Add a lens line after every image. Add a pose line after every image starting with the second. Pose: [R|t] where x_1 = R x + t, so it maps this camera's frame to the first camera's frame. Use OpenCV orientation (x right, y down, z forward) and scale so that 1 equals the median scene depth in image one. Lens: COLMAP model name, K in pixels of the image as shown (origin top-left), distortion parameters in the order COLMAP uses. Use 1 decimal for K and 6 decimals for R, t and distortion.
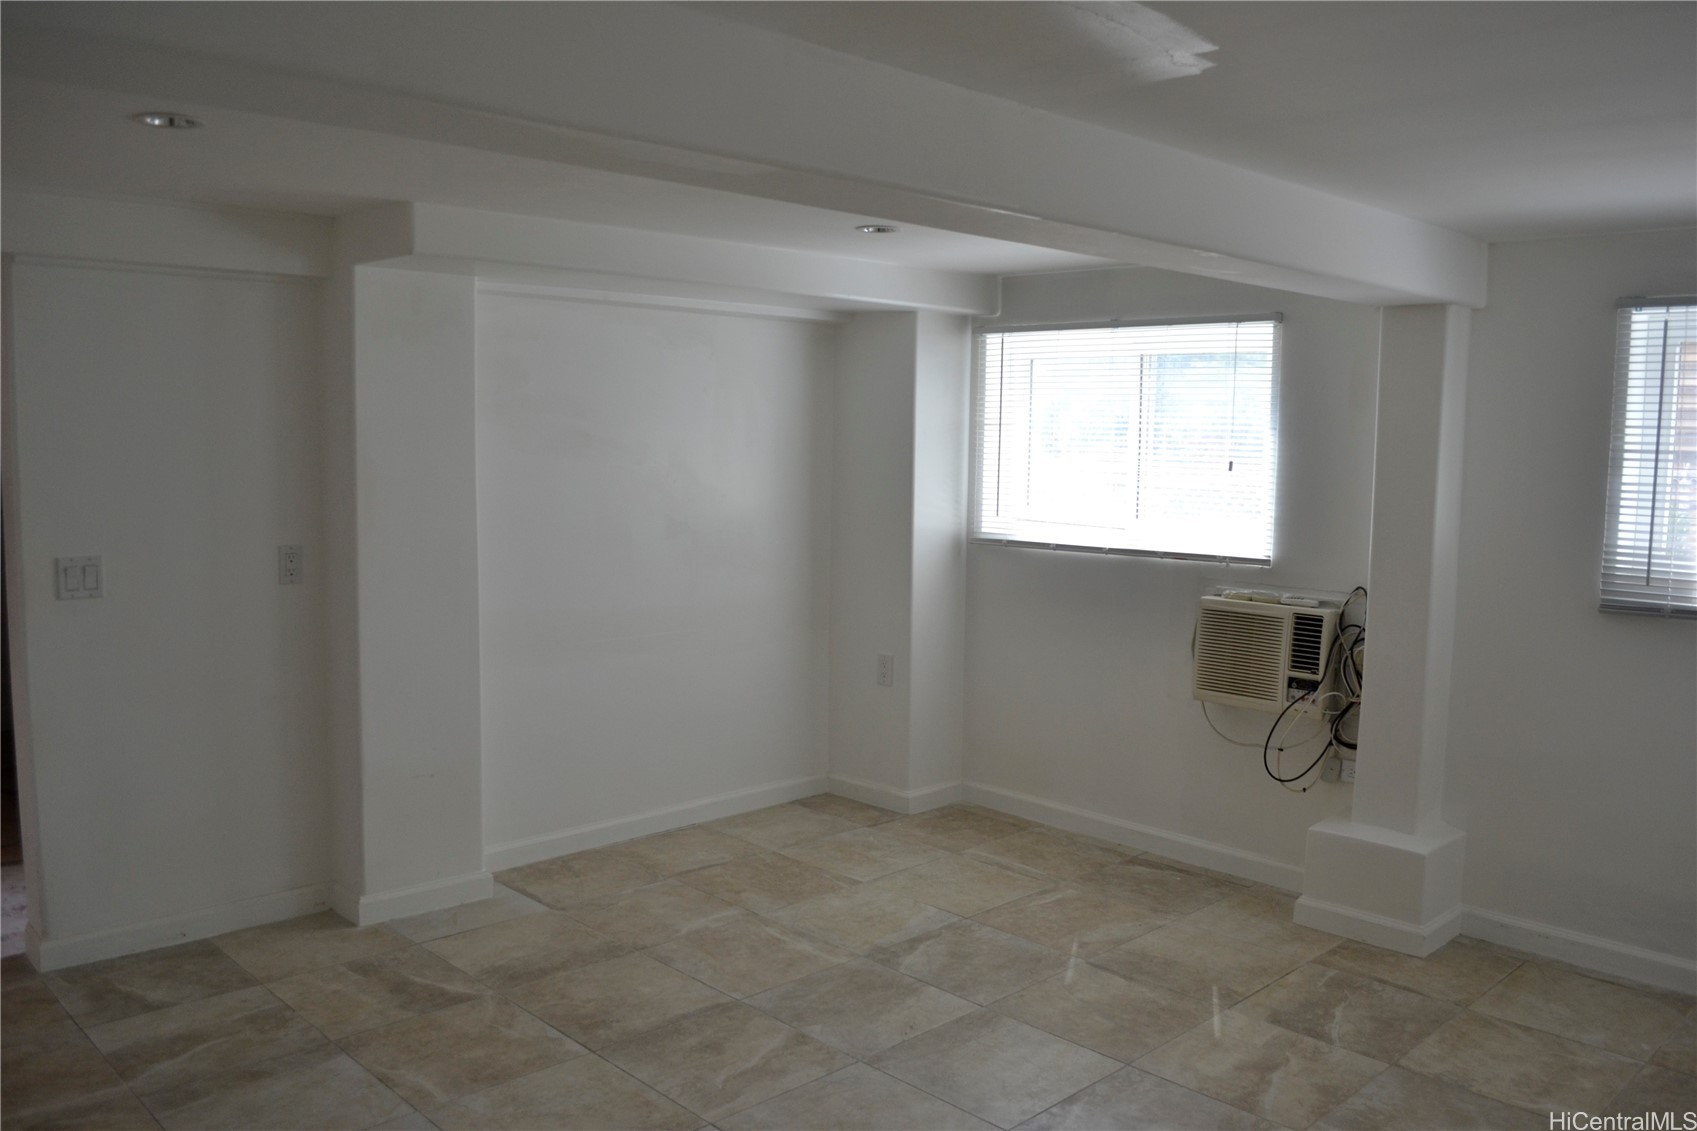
lens RADIAL K [[1361.0, 0, 848.5], [0, 1361.0, 565.5], [0, 0, 1]] dist [-0.072720, -0.001416]
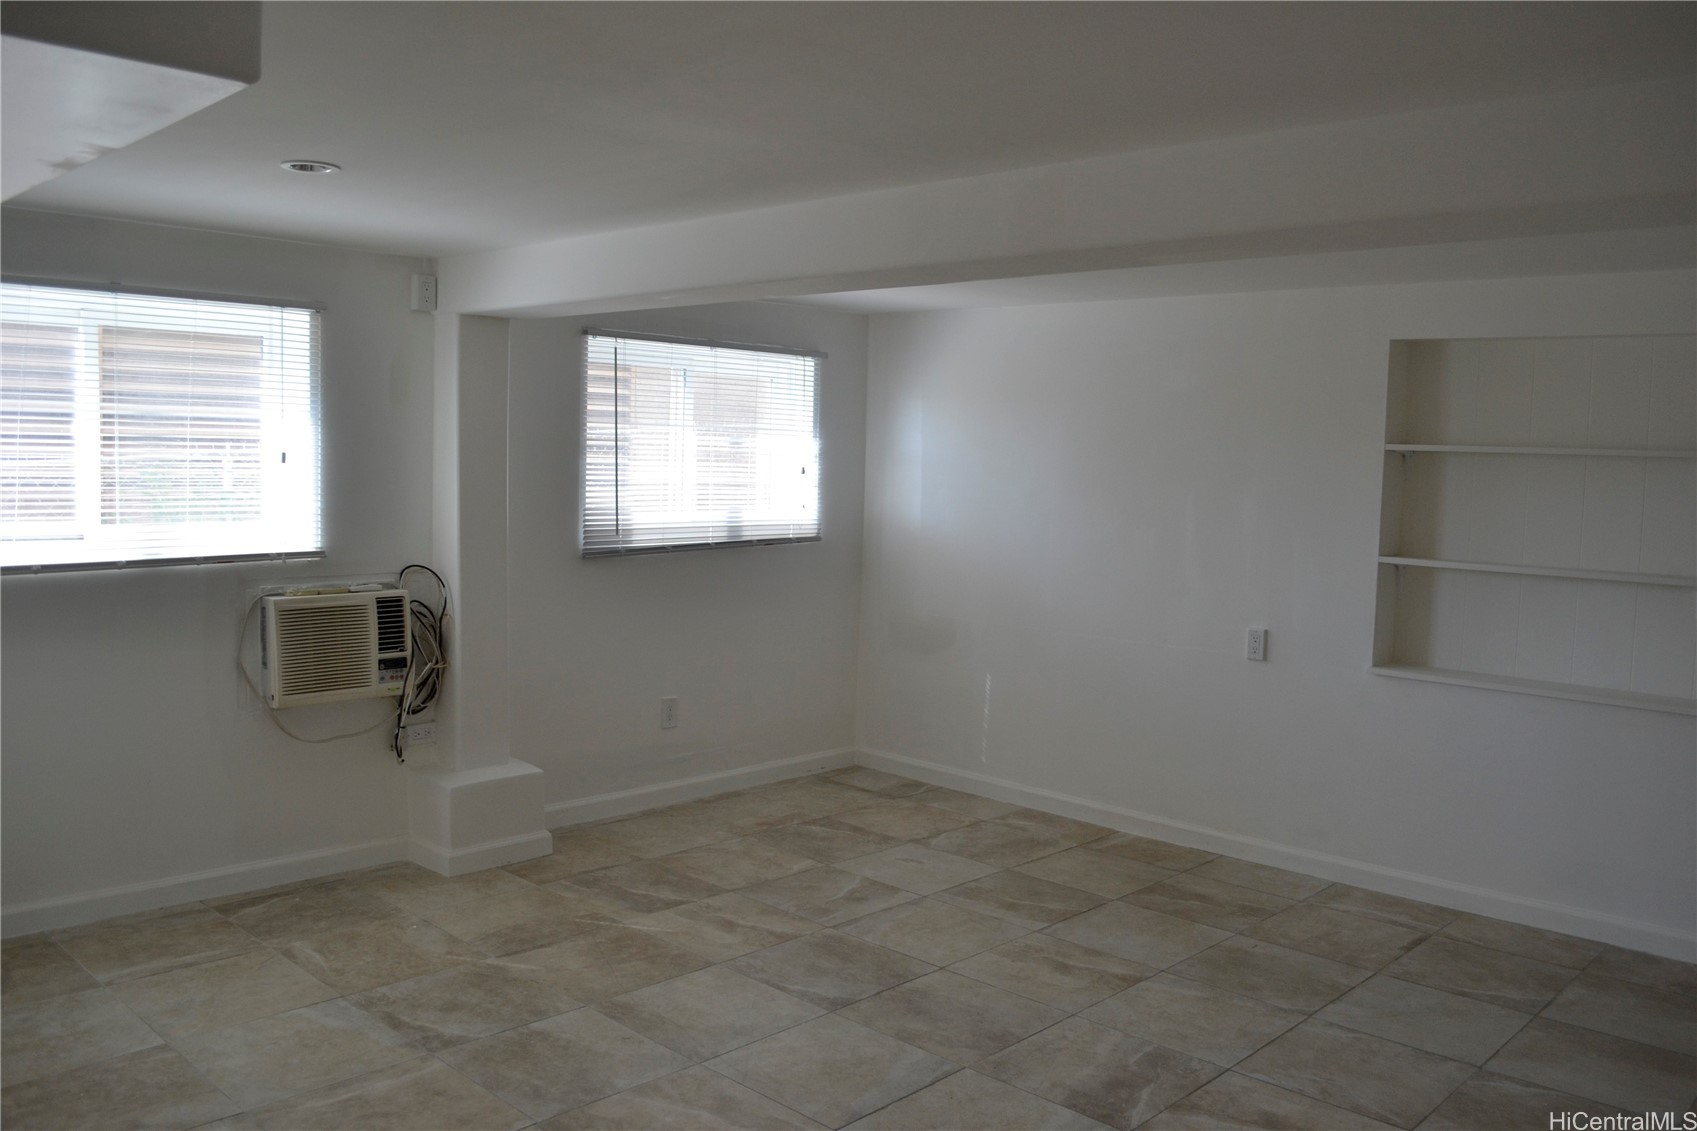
lens RADIAL K [[1361.0, 0, 848.5], [0, 1361.0, 565.5], [0, 0, 1]] dist [-0.072720, -0.001416]
pose [[-0.032990, -0.099313, 0.994509, -0.778557], [0.073054, 0.992150, 0.101501, -0.074824], [-0.996782, 0.076001, -0.025476, 0.727384]]
